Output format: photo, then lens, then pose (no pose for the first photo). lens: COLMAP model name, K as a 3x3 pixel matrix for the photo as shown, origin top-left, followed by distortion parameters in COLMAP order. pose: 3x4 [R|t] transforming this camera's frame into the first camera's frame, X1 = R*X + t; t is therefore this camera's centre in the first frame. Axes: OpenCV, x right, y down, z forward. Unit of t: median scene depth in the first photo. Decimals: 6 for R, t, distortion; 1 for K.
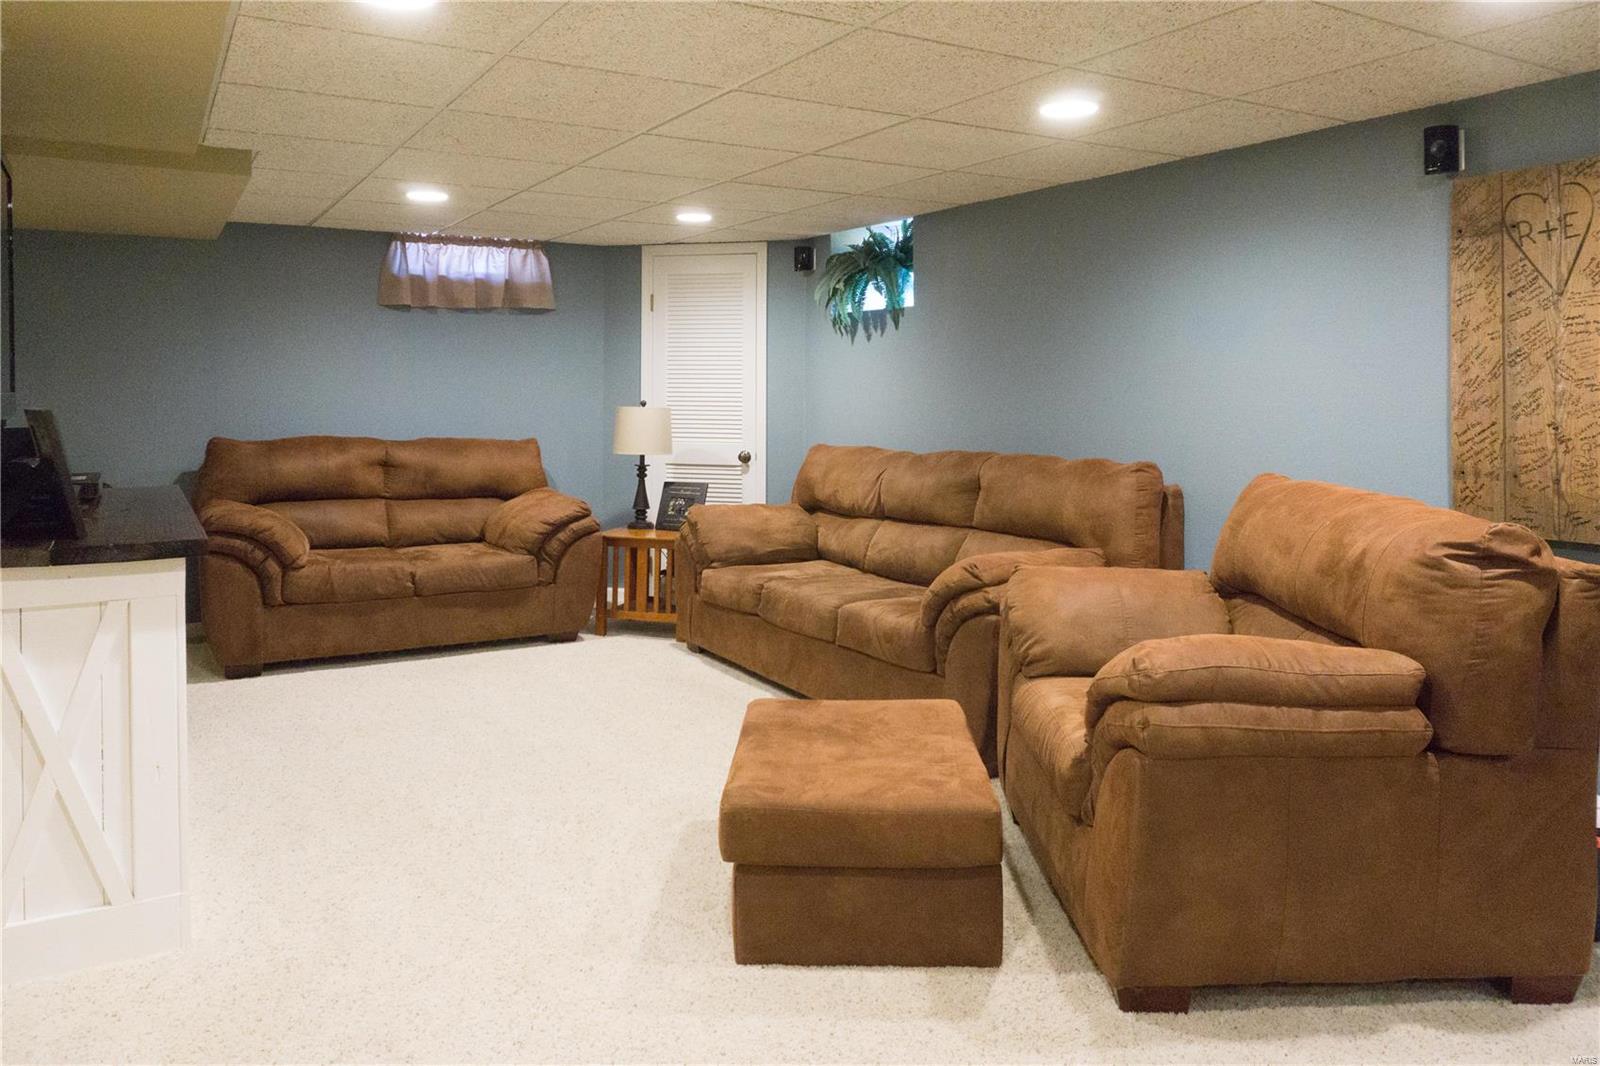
lens RADIAL K [[1118.2, 0, 800.0], [0, 1118.2, 533.0], [0, 0, 1]] dist [0.003292, 0.001584]
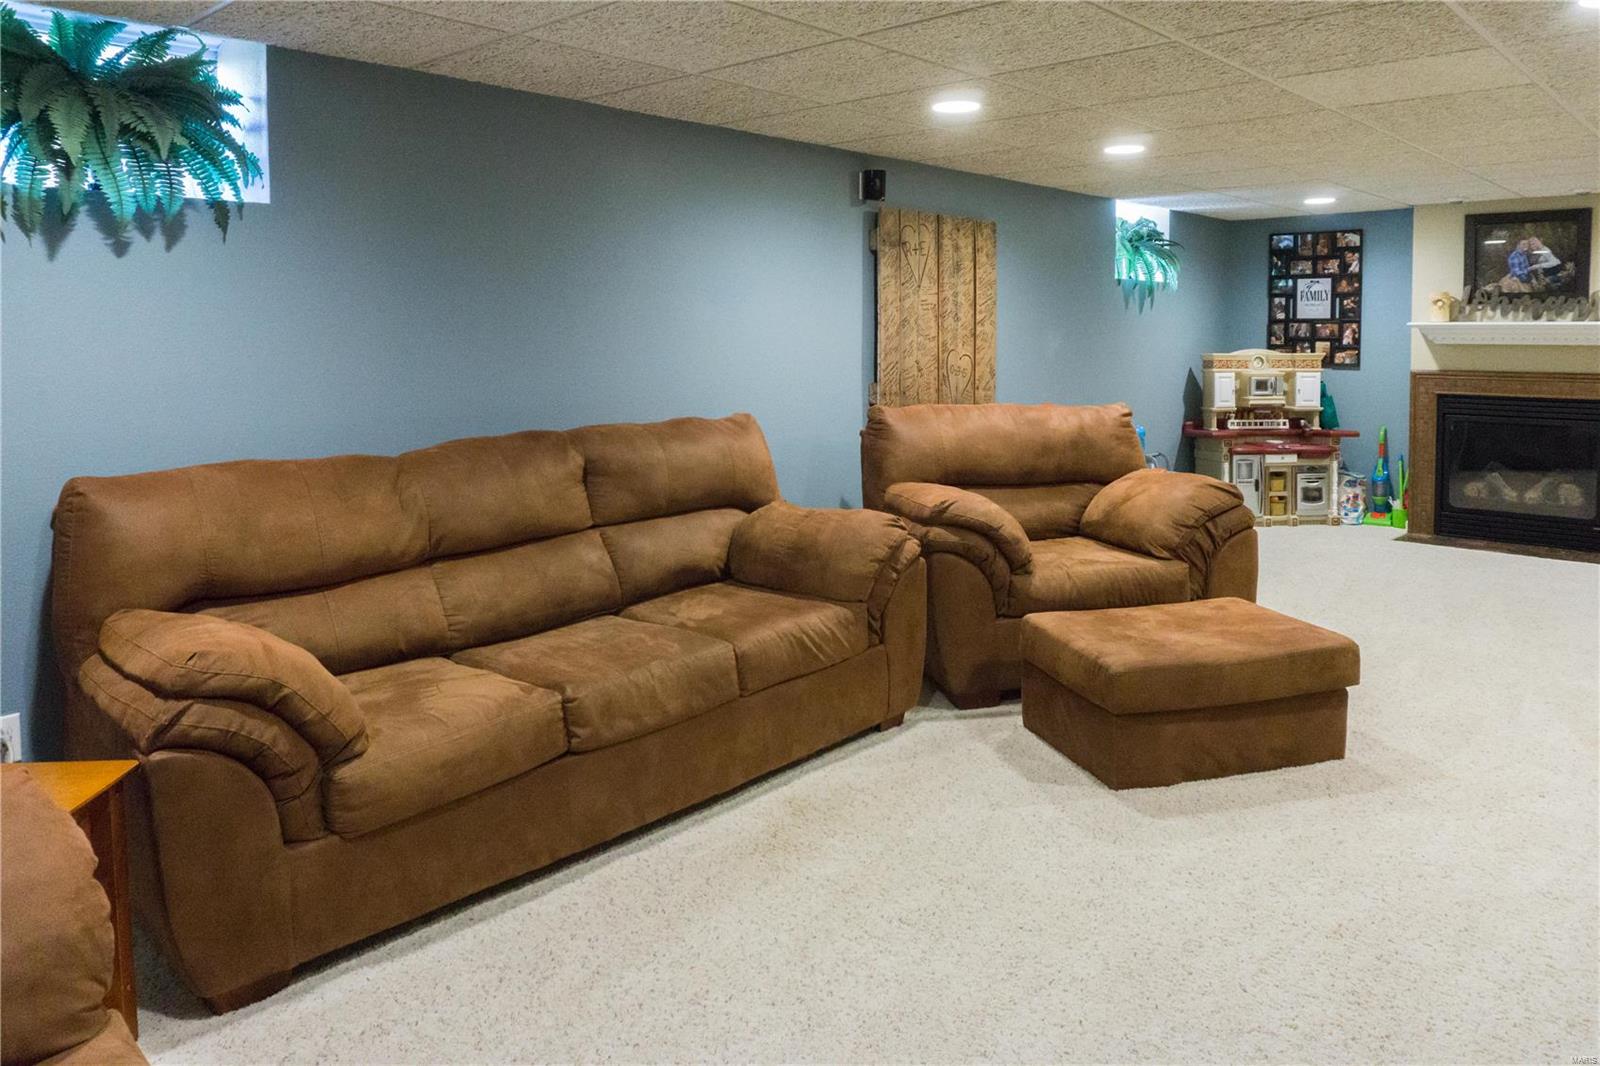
lens RADIAL K [[1118.2, 0, 800.0], [0, 1118.2, 533.0], [0, 0, 1]] dist [0.003292, 0.001584]
pose [[-0.292826, -0.175686, 0.939887, -0.486681], [0.122394, 0.968001, 0.219074, -0.121151], [-0.948300, 0.179188, -0.261953, 0.838622]]
